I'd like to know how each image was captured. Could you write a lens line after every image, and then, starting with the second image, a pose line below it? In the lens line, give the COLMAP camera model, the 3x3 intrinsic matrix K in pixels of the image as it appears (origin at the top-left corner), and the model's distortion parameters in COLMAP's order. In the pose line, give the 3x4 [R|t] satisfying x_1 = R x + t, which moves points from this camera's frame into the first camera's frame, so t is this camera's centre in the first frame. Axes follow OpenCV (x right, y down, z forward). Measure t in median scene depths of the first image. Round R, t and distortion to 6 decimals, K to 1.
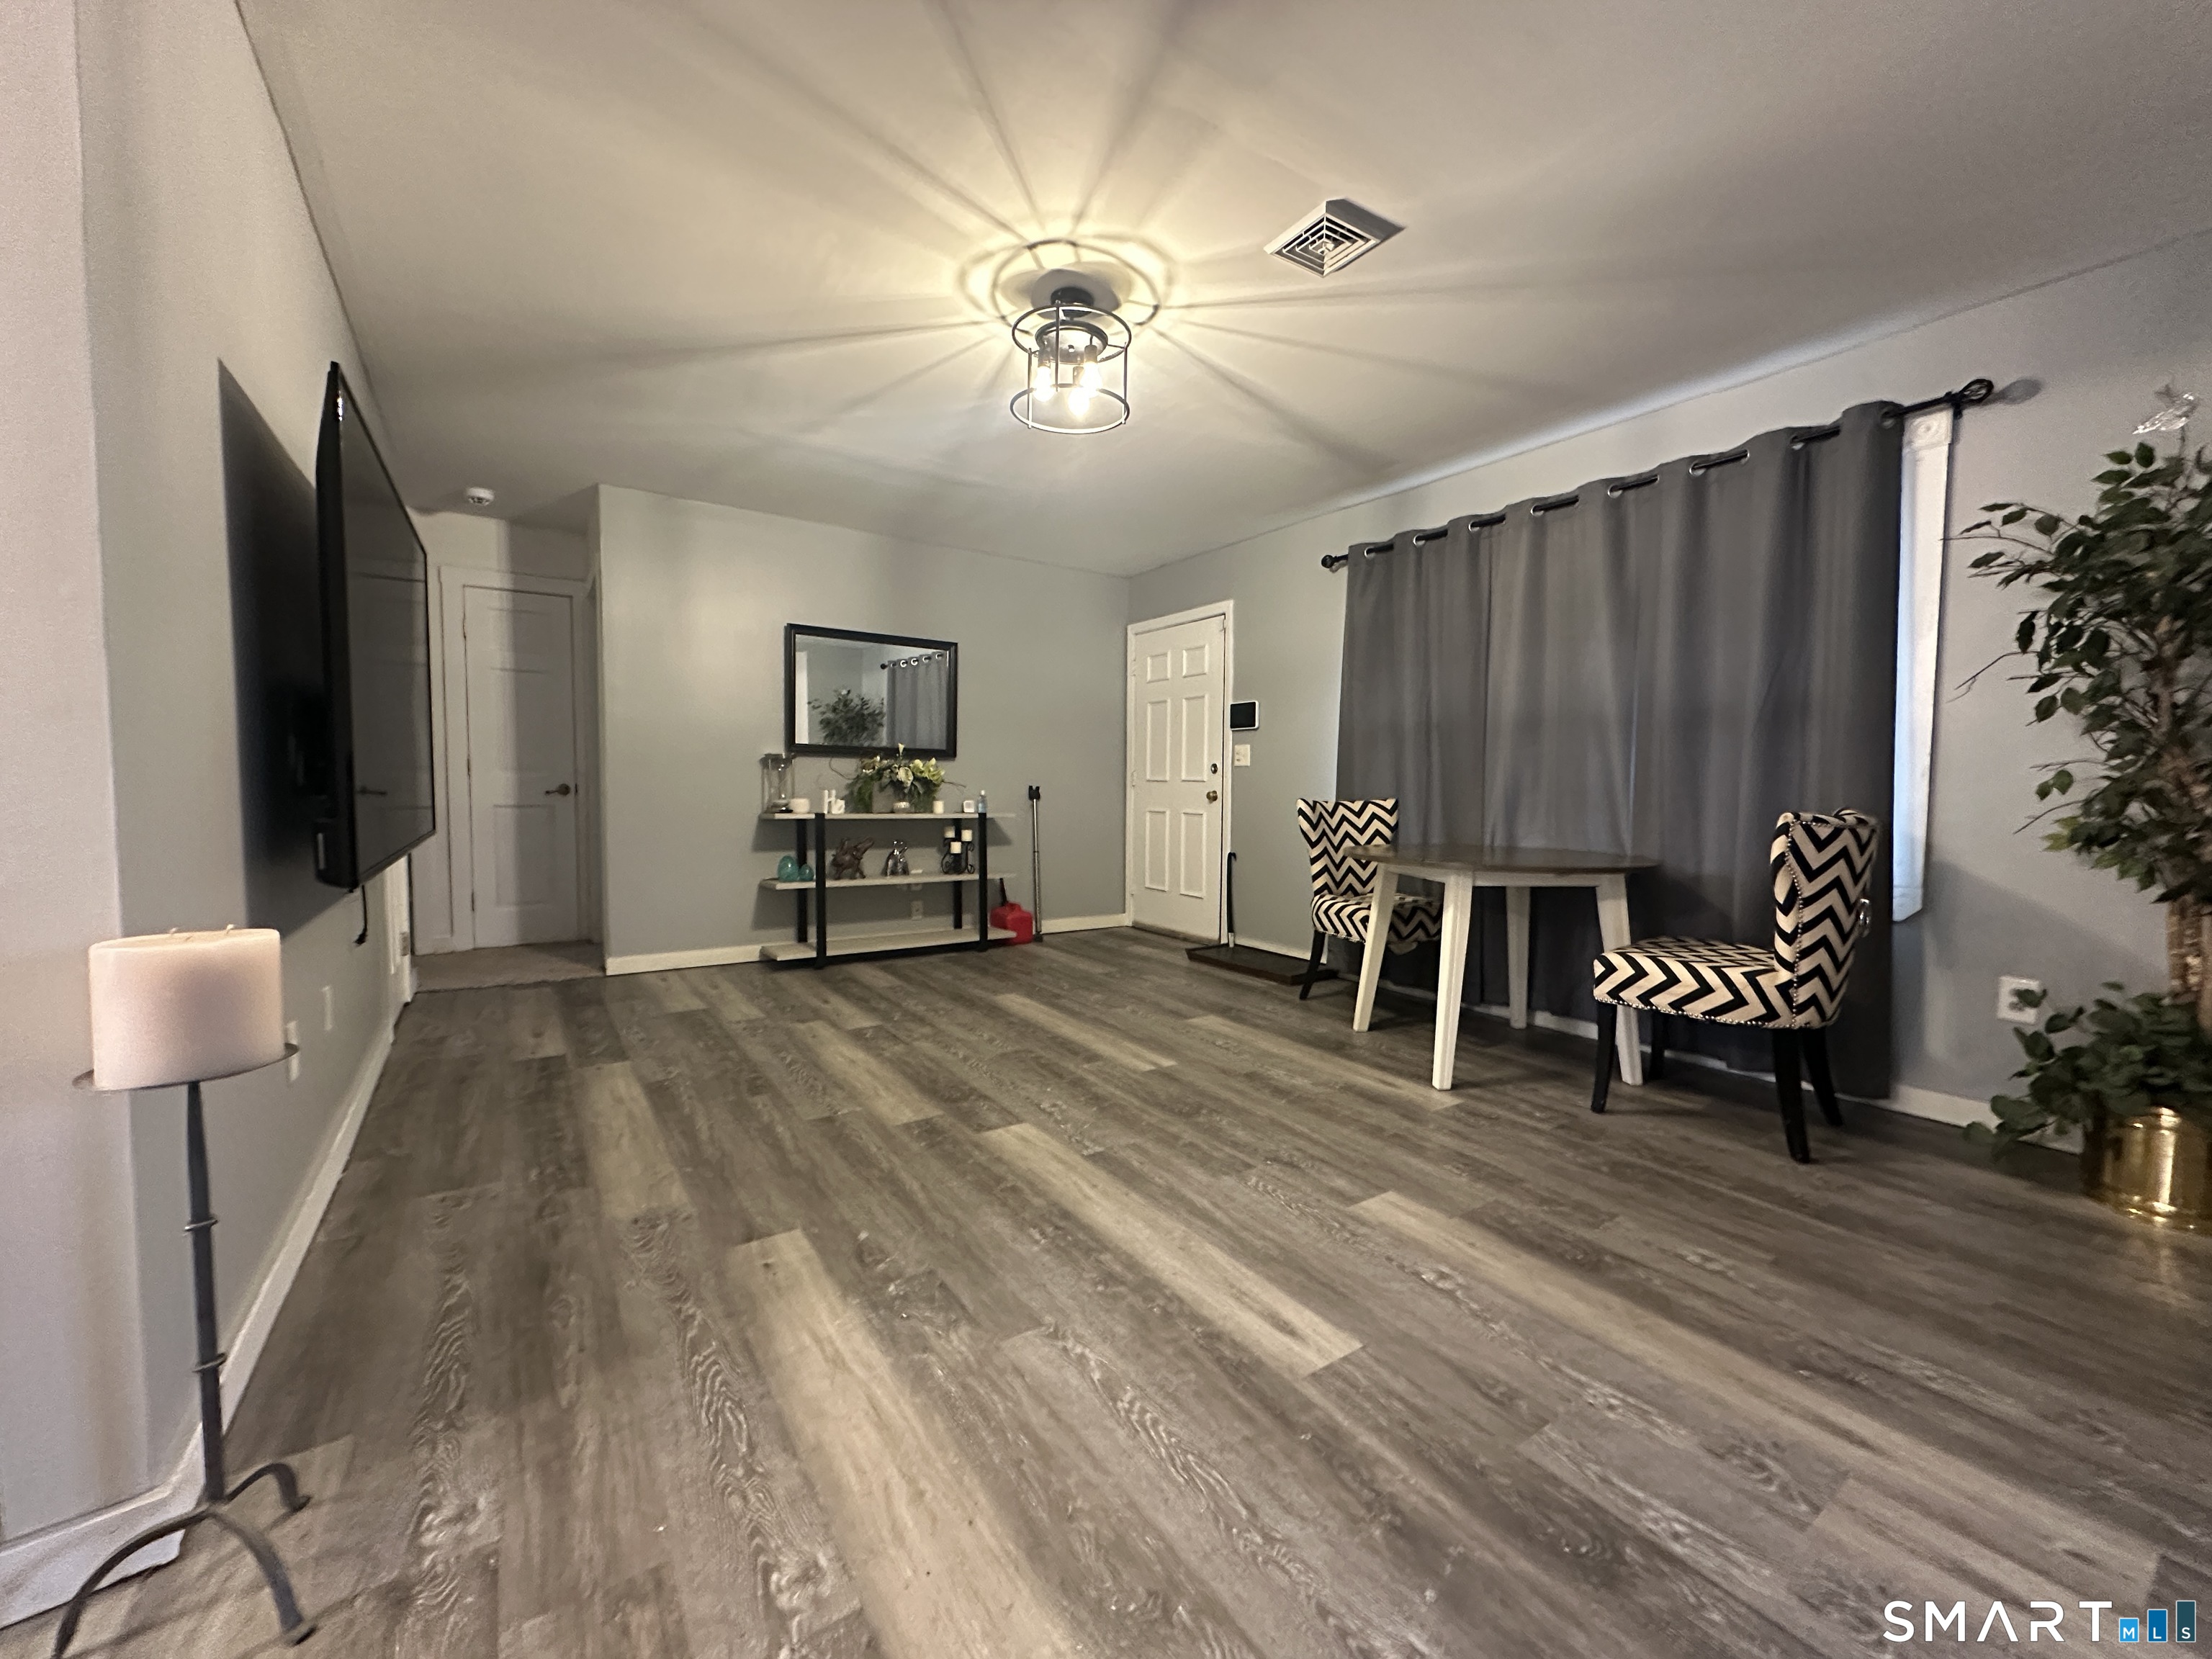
lens RADIAL K [[877.6, 0, 1106.6], [0, 877.6, 826.3], [0, 0, 1]] dist [-0.000361, 0.000102]
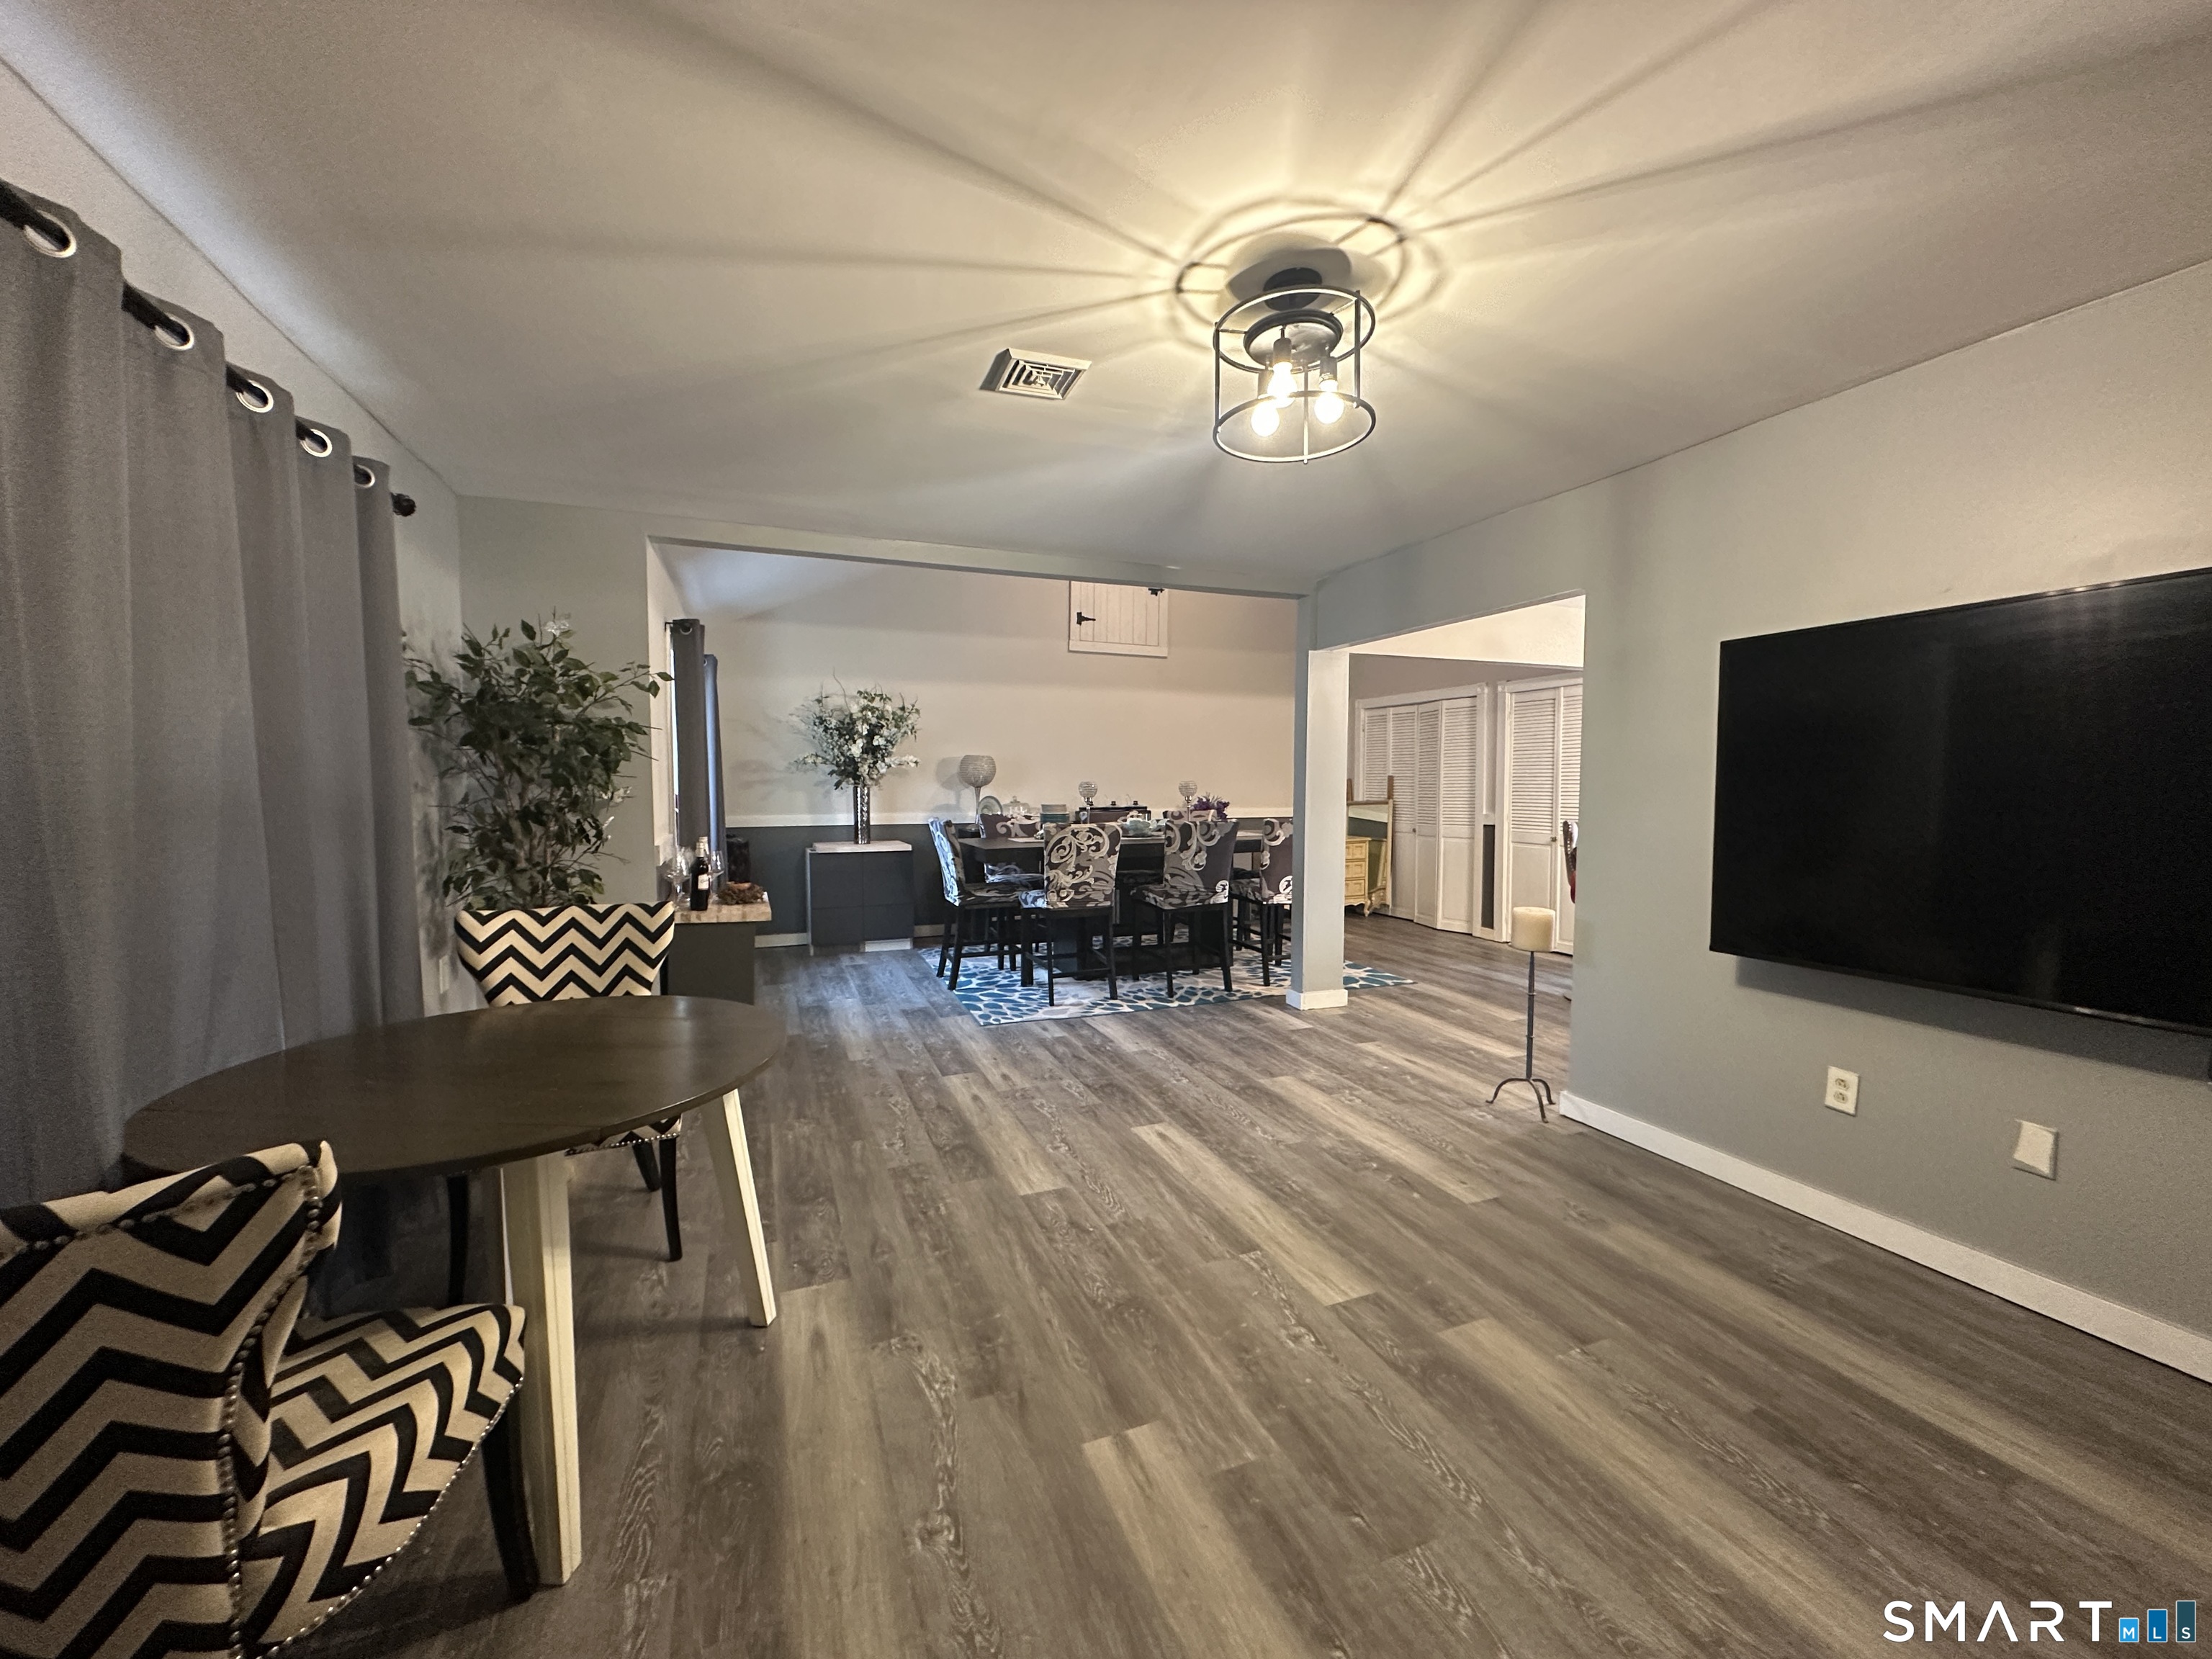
lens RADIAL K [[877.6, 0, 1115.5], [0, 877.6, 834.1], [0, 0, 1]] dist [-0.000361, 0.000102]
pose [[-0.979021, -0.021436, 0.202628, -0.065970], [0.001596, 0.993614, 0.112823, -0.268626], [-0.203753, 0.110779, -0.972735, 2.261916]]
